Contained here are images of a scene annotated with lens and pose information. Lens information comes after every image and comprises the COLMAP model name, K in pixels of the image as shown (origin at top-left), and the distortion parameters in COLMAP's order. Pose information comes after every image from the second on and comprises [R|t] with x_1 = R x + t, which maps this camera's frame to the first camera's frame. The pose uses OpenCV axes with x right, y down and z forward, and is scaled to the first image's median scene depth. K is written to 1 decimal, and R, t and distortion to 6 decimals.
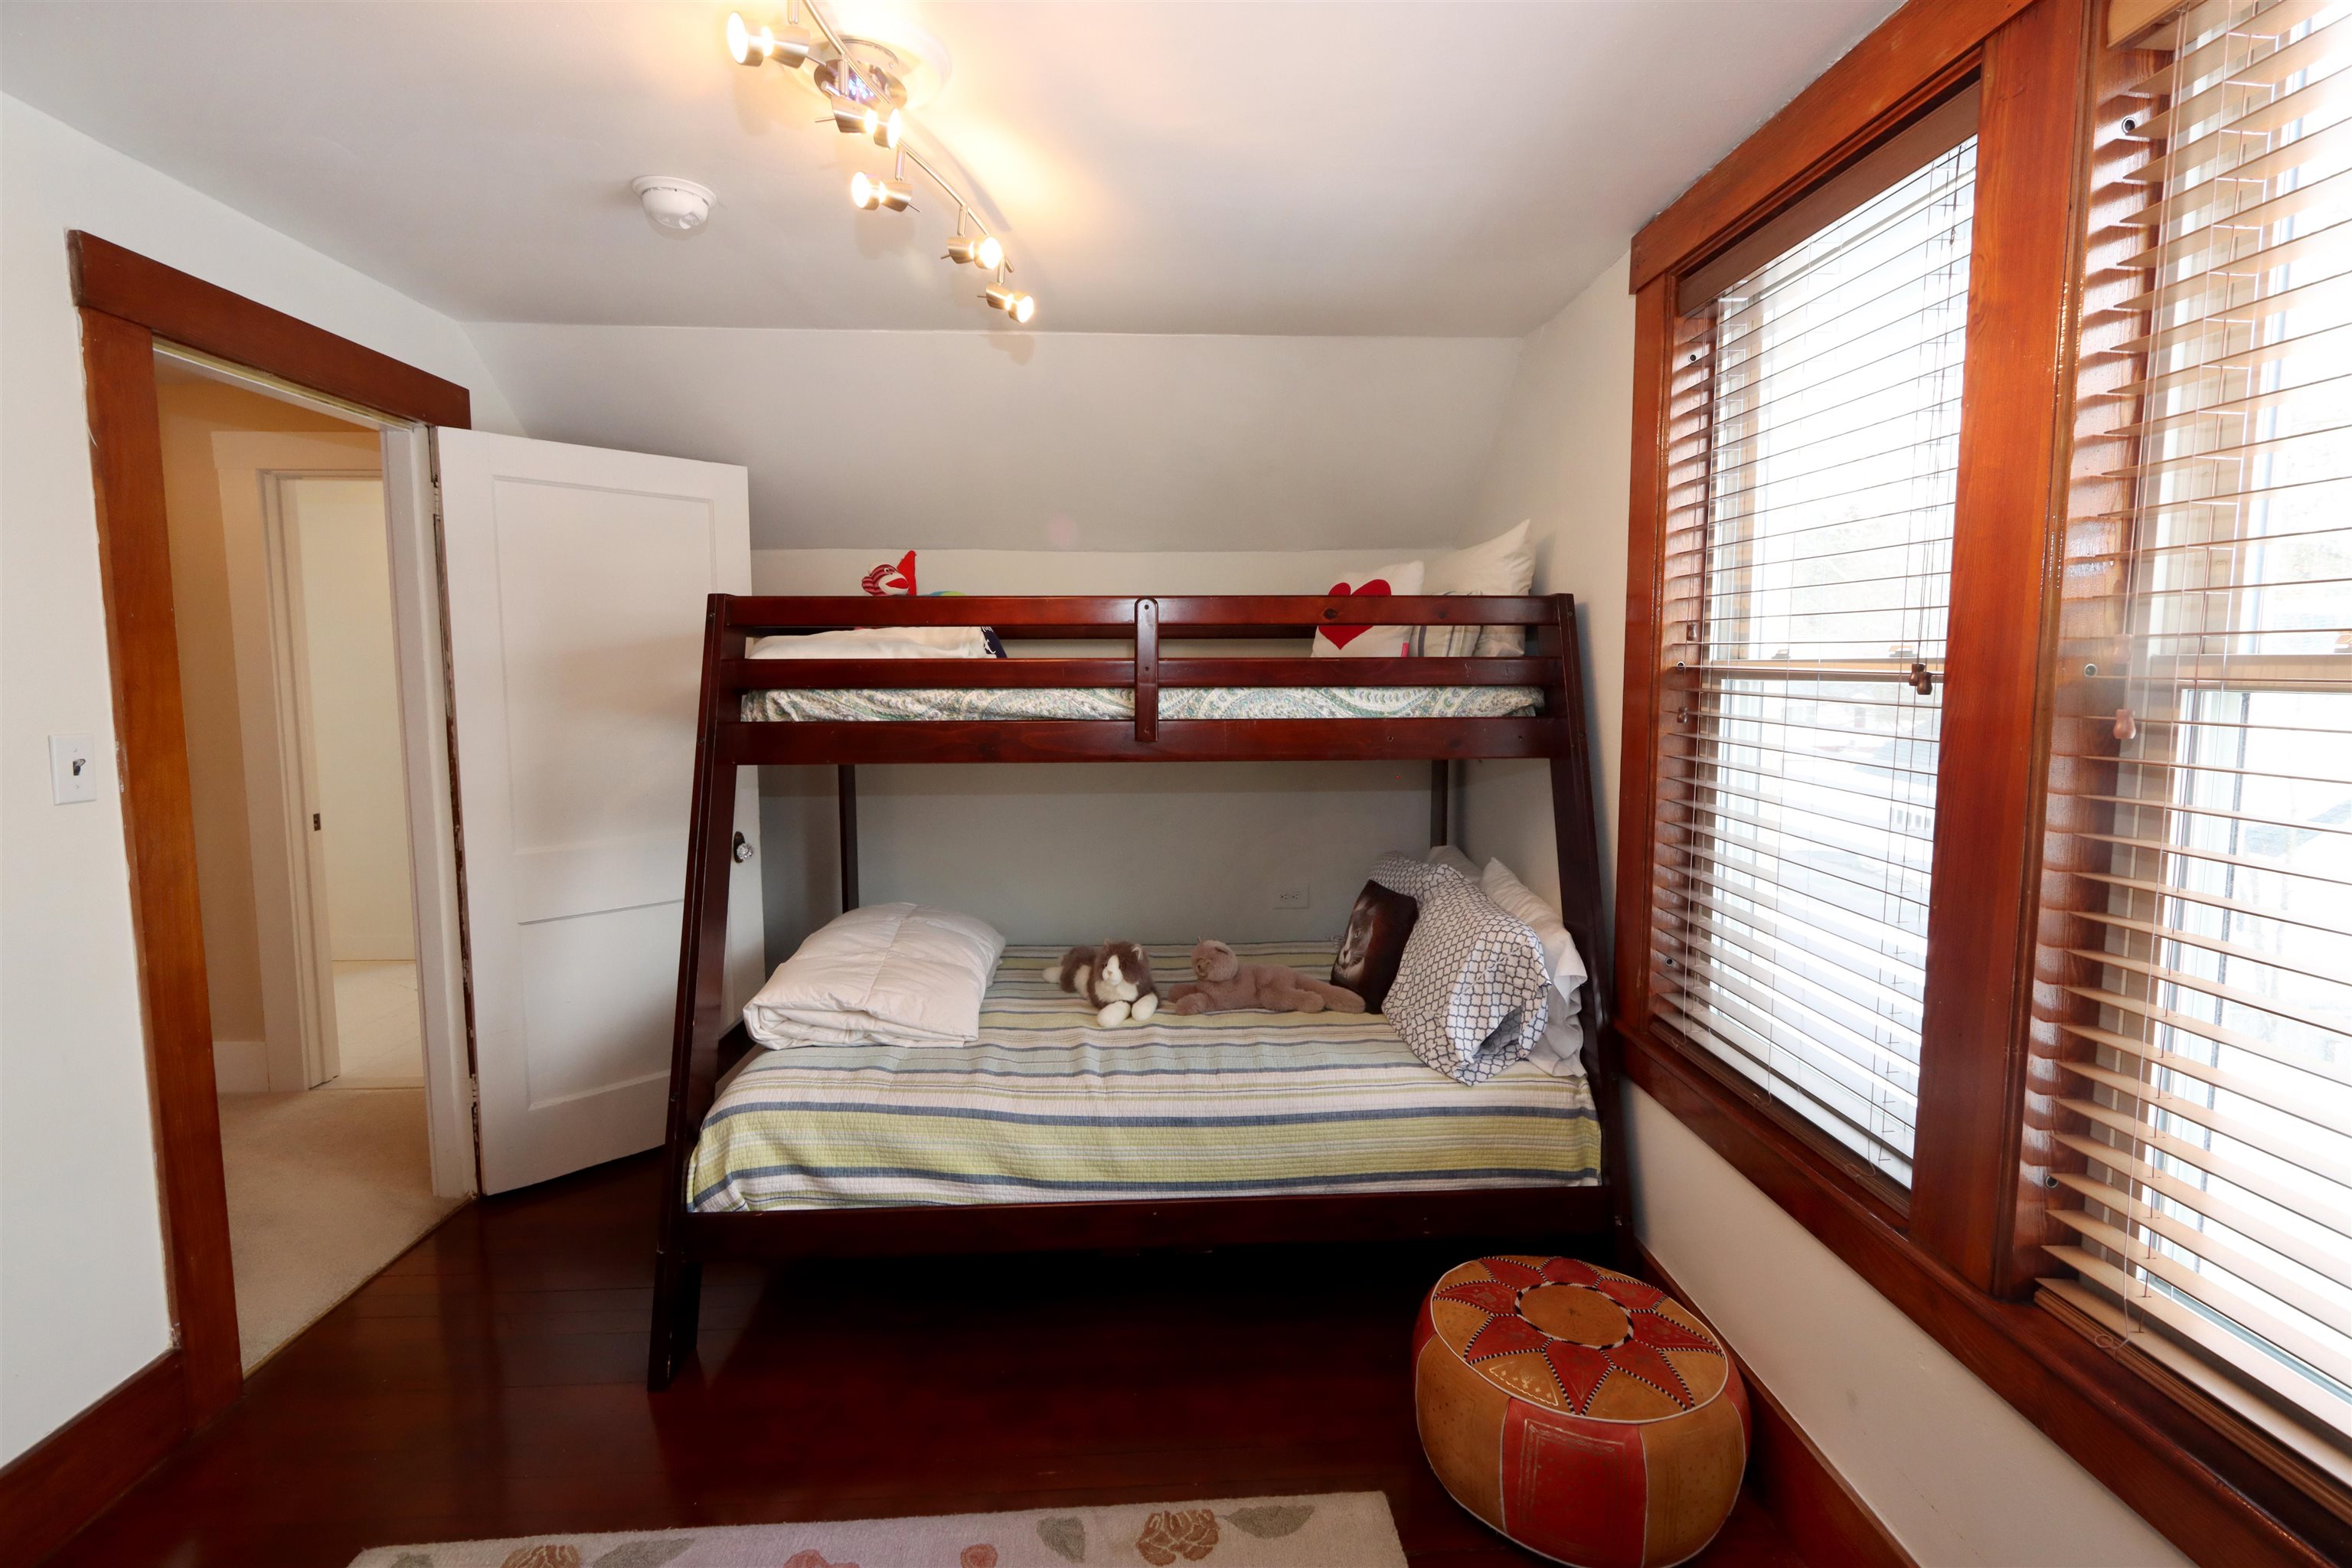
lens RADIAL K [[1094.1, 0, 1179.7], [0, 1094.1, 773.4], [0, 0, 1]] dist [0.002199, -0.002910]
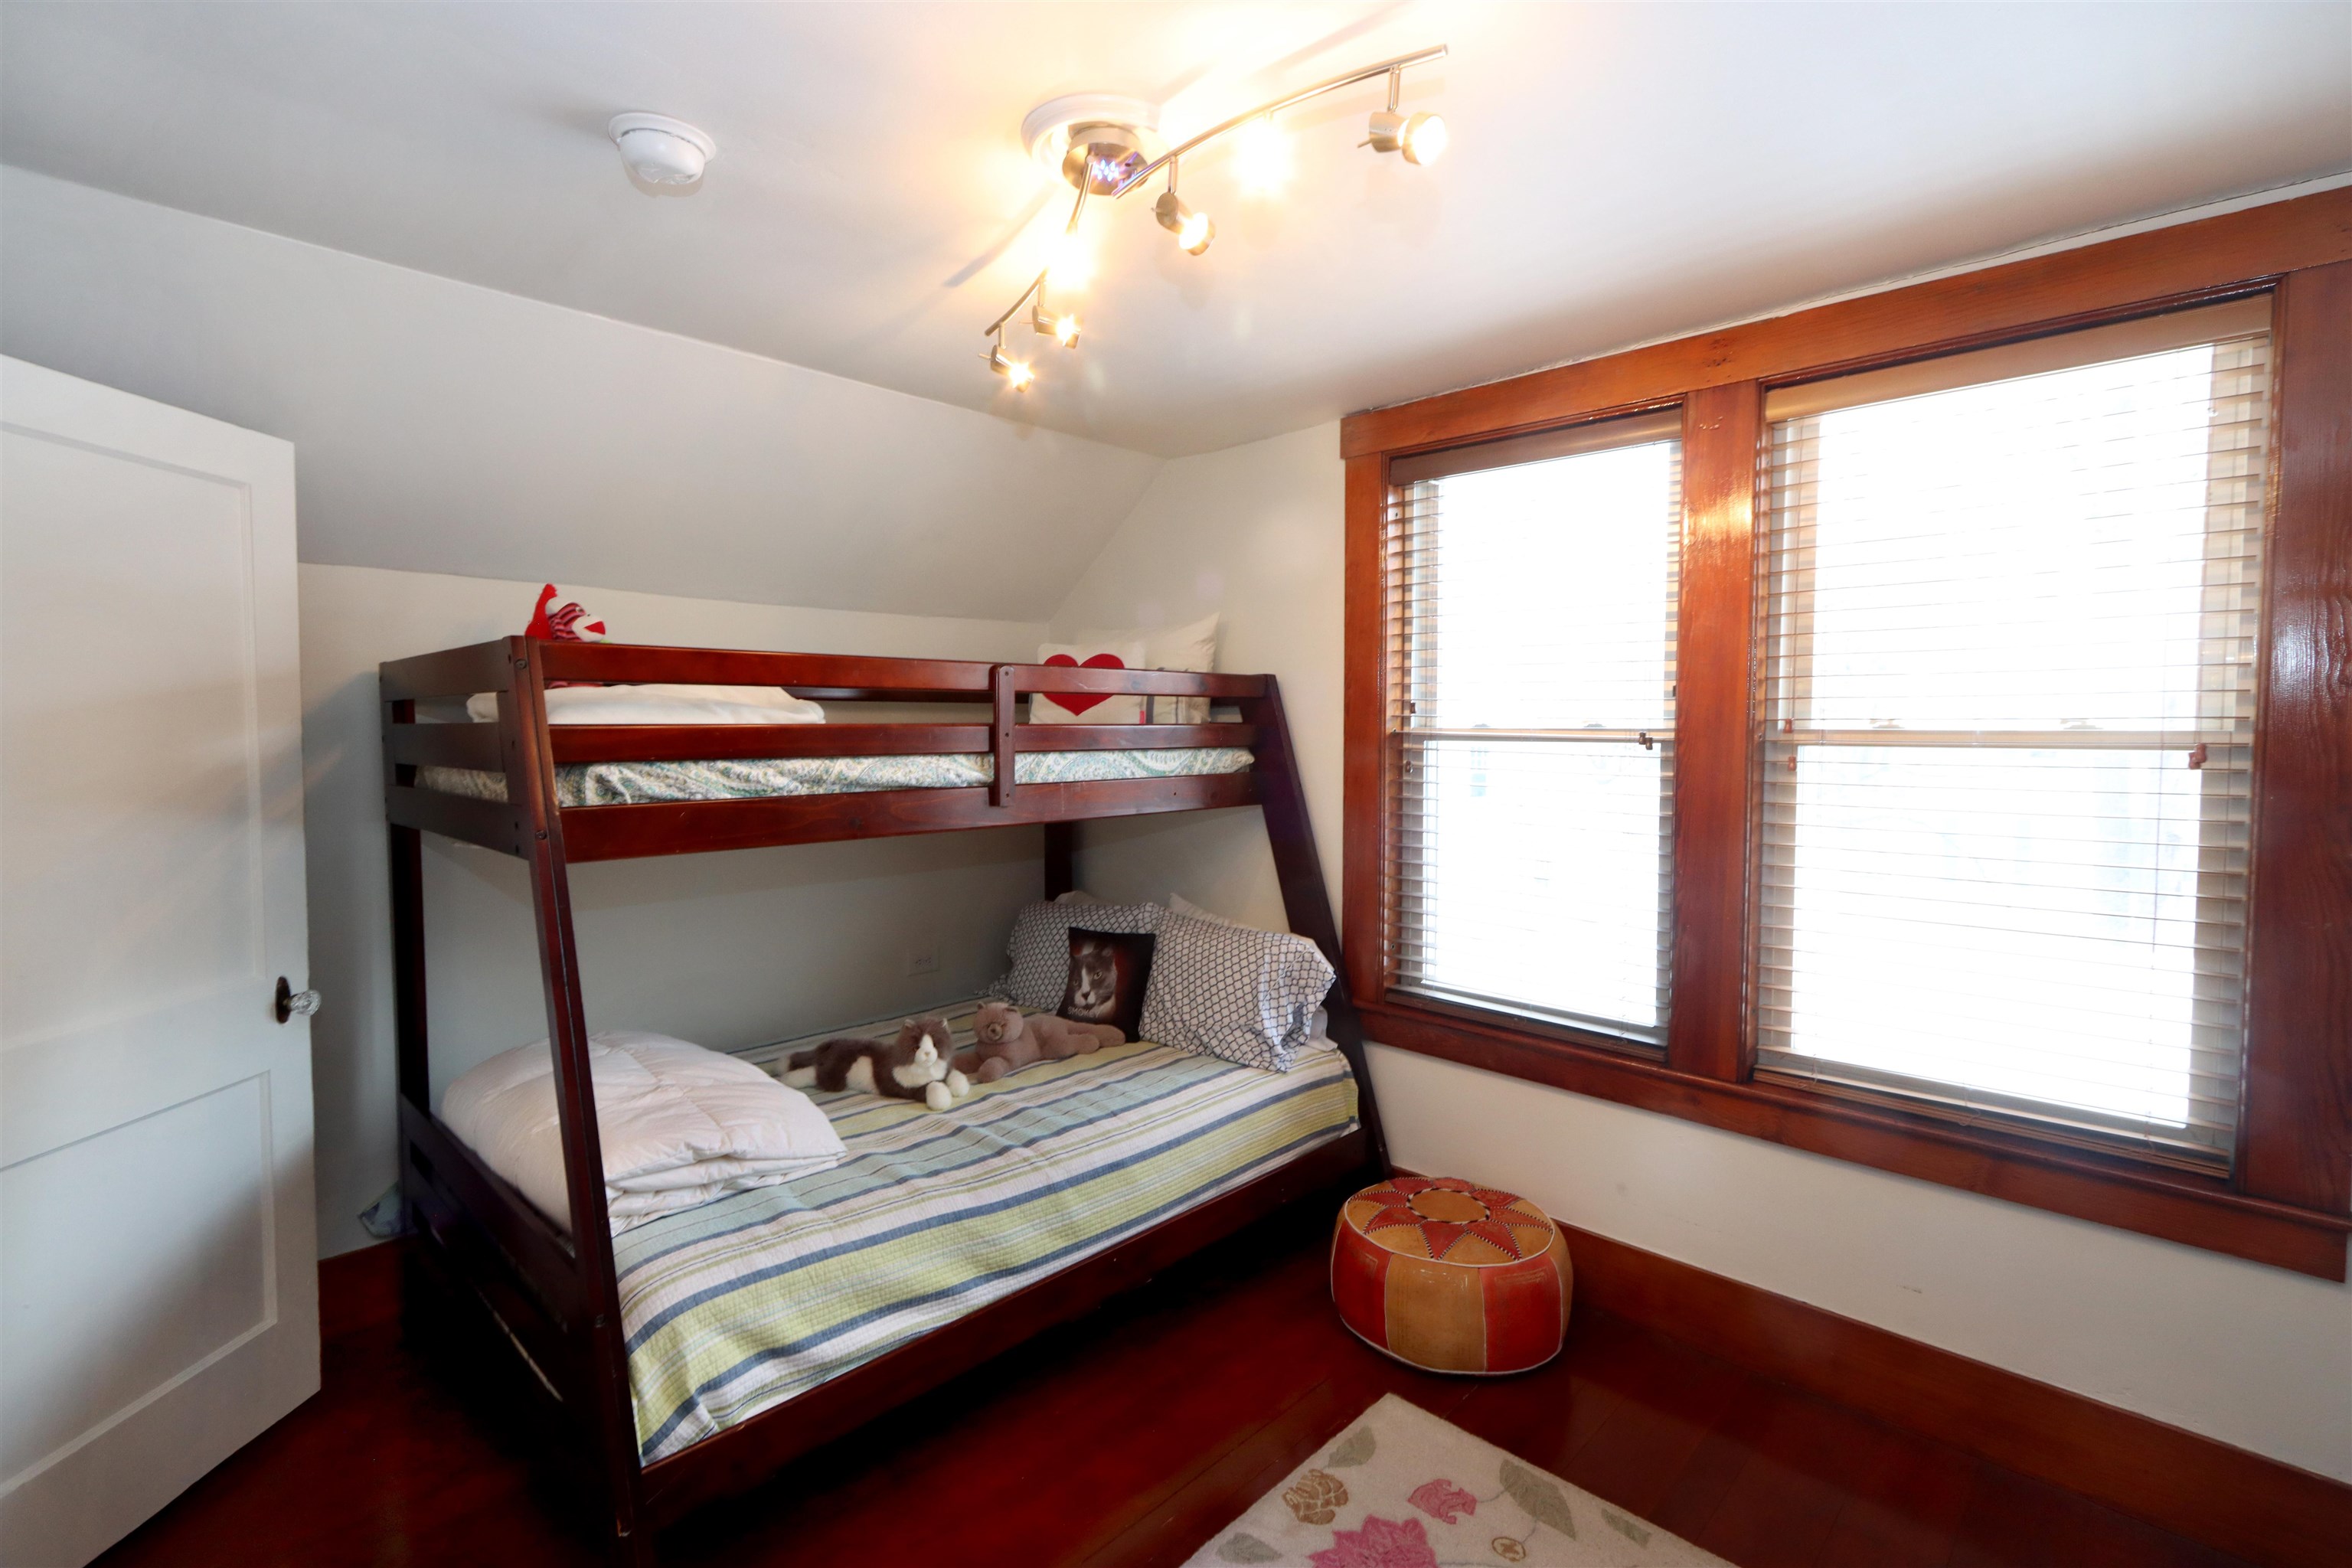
lens RADIAL K [[1094.1, 0, 1191.5], [0, 1094.1, 779.5], [0, 0, 1]] dist [0.002199, -0.002910]
pose [[0.719301, -0.032344, 0.693945, -0.625849], [0.064964, 0.997670, -0.020837, -0.022936], [-0.691654, 0.060070, 0.719727, 0.165241]]
